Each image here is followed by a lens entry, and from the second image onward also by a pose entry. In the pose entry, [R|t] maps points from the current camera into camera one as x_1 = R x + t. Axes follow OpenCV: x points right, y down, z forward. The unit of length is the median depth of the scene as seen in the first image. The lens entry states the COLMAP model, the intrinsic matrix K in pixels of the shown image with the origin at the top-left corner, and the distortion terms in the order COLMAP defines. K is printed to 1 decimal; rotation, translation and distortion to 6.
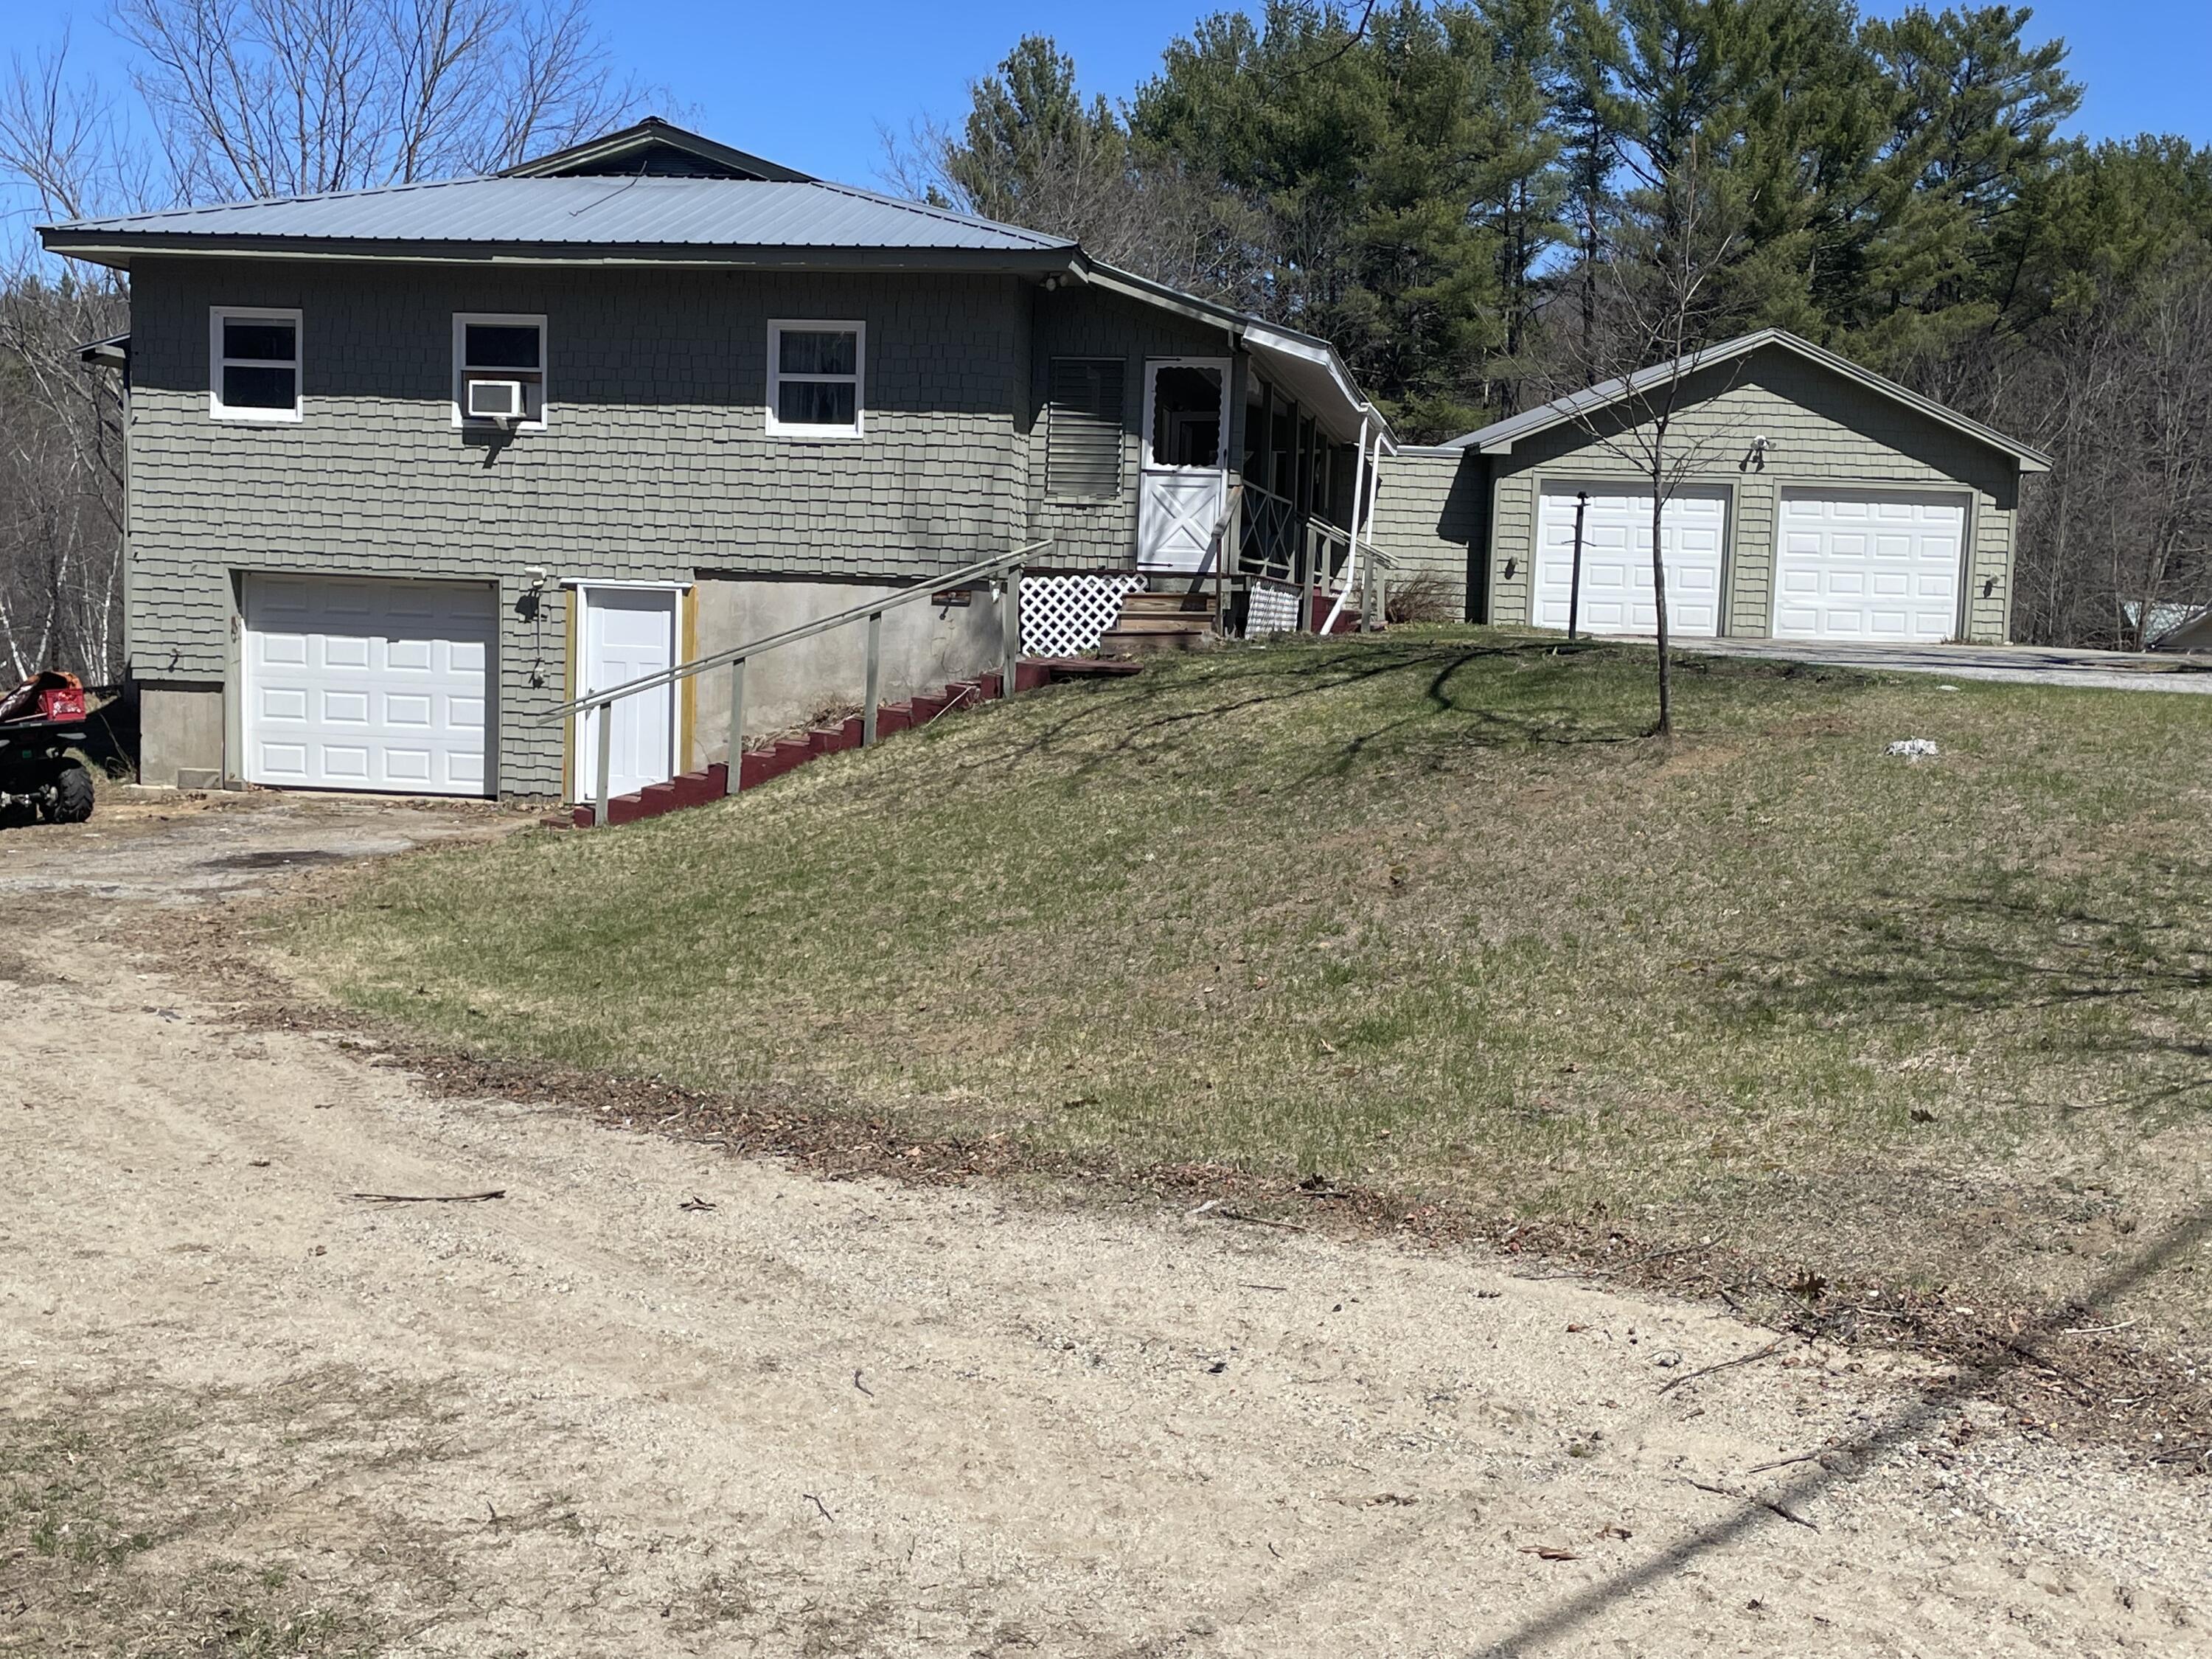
lens RADIAL K [[2573.5, 0, 1107.6], [0, 2573.5, 838.0], [0, 0, 1]] dist [0.114059, 0.000000]
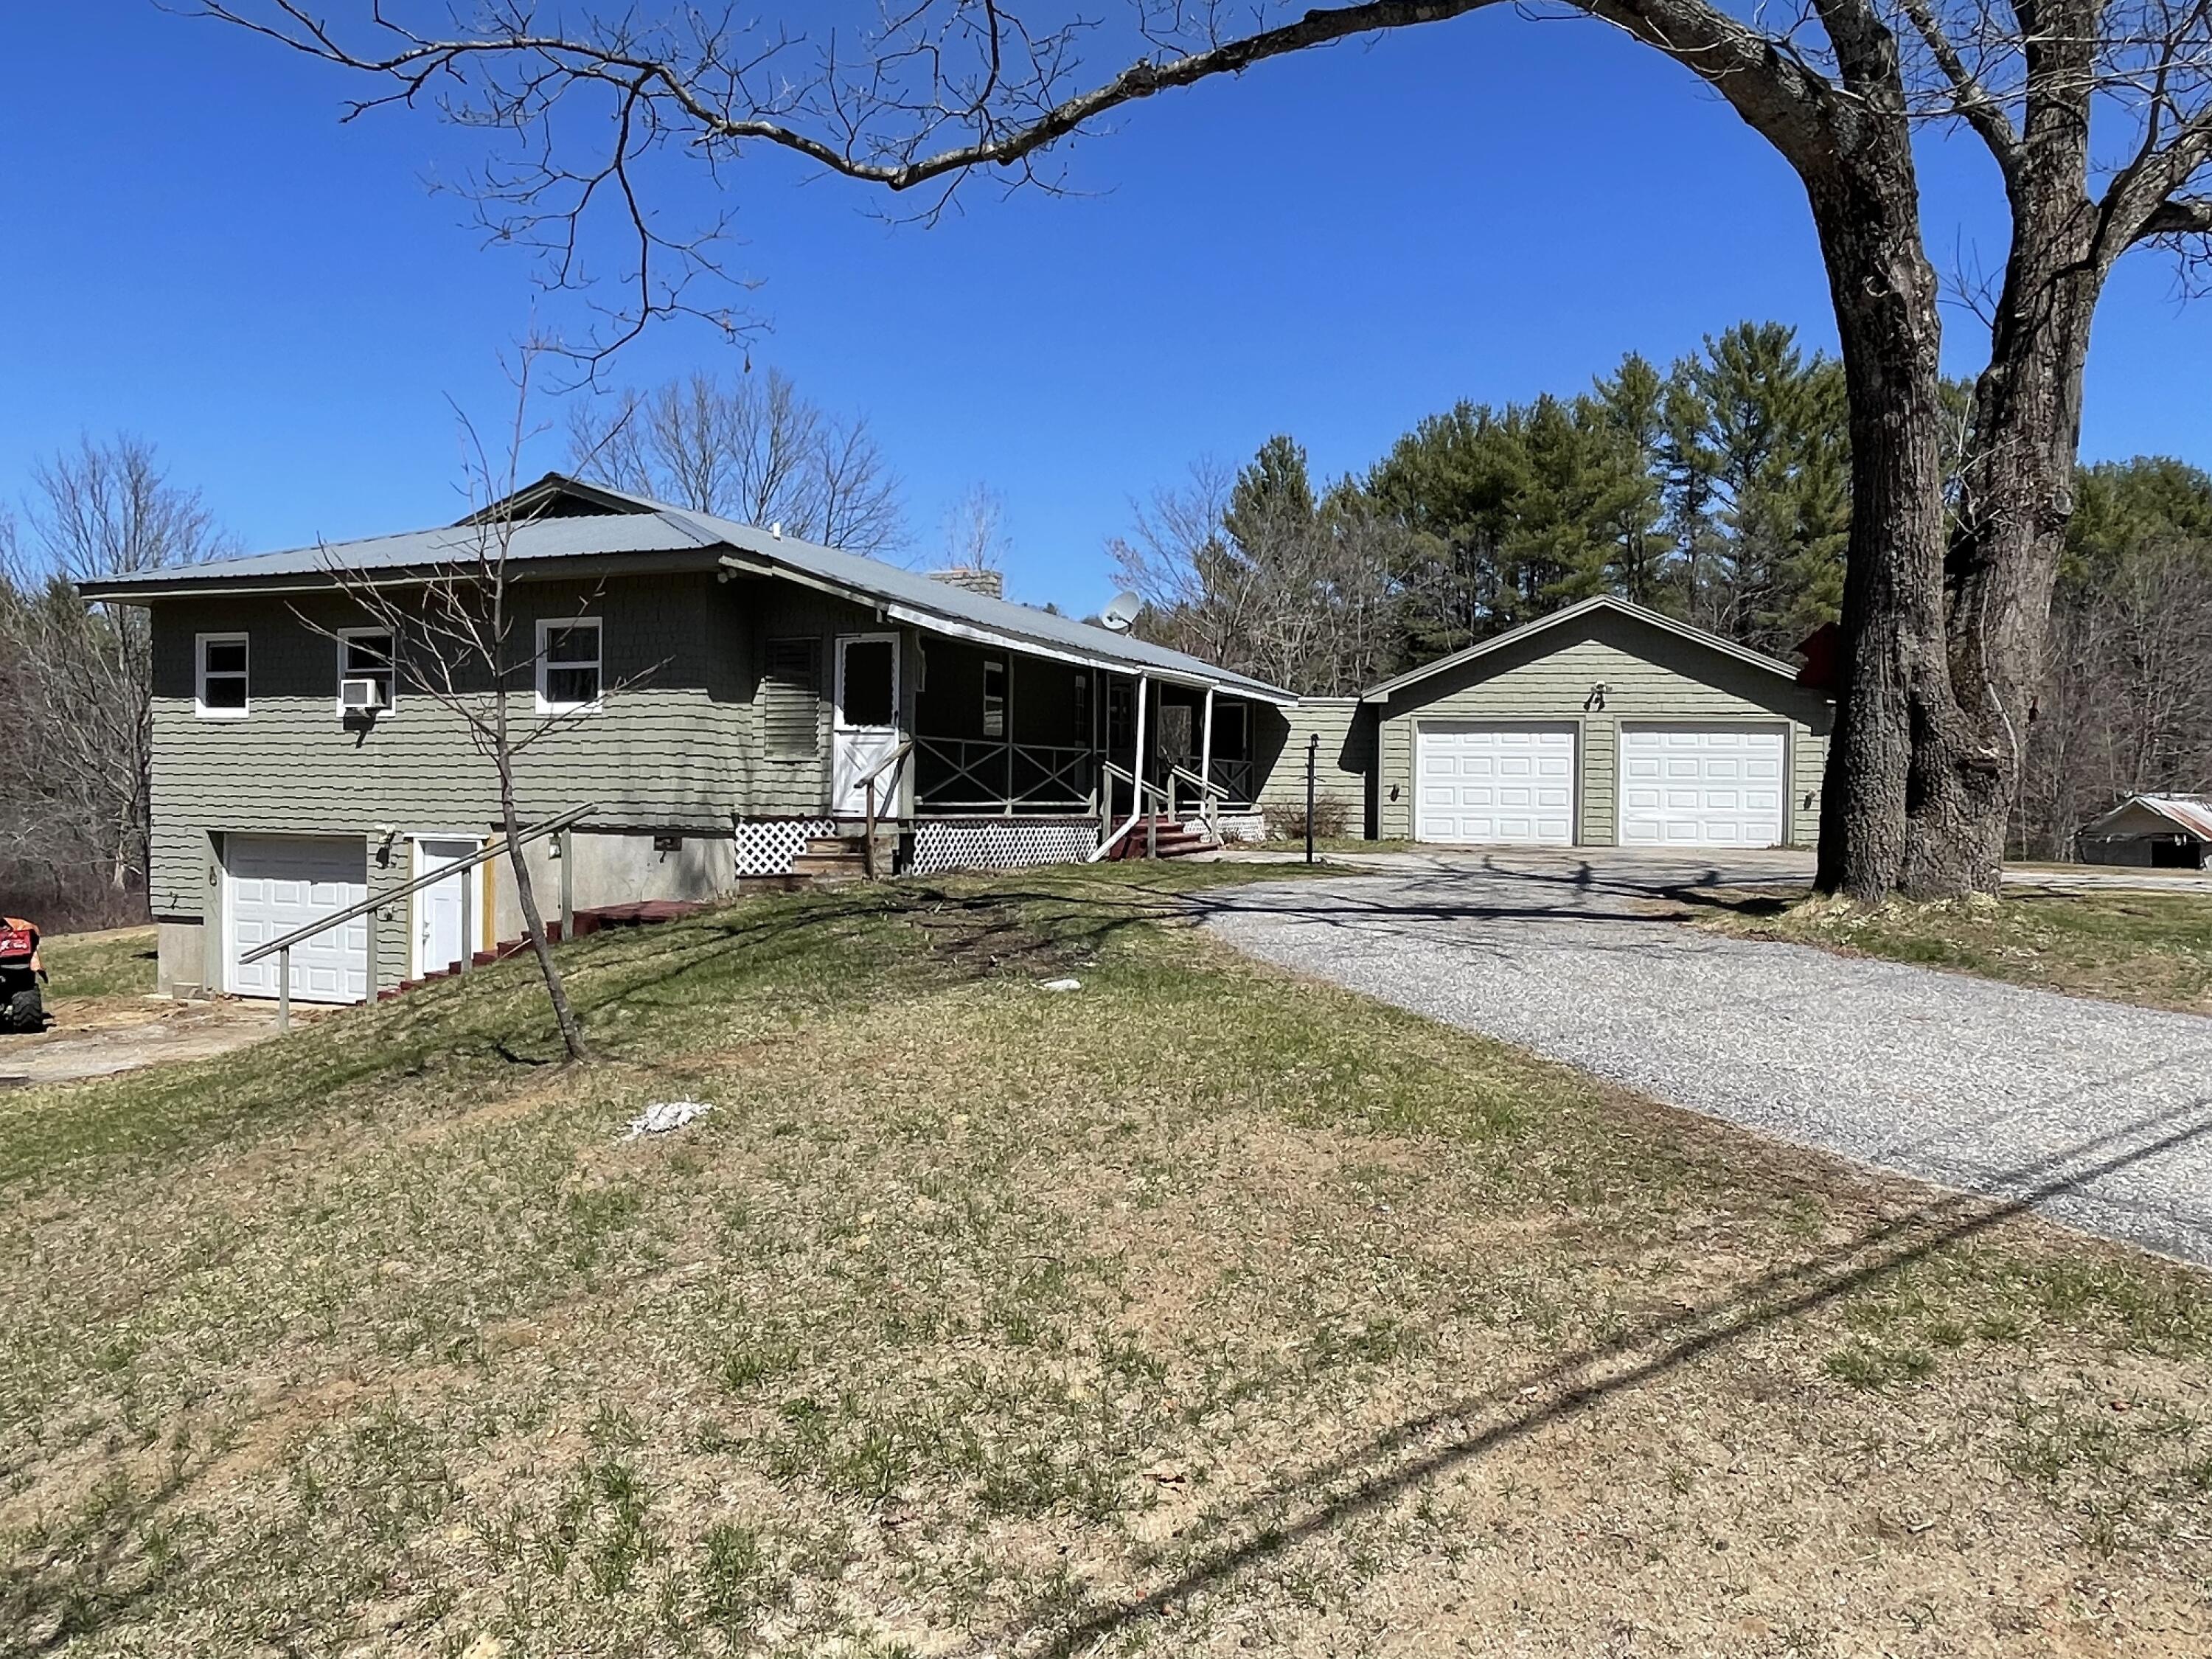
lens RADIAL K [[1605.1, 0, 1103.3], [0, 1605.1, 828.9], [0, 0, 1]] dist [0.008514, 0.020534]
pose [[0.972770, -0.018466, -0.231036, 0.285882], [0.001217, 0.997214, -0.074581, -0.042722], [0.231770, 0.072269, 0.970082, 0.317387]]
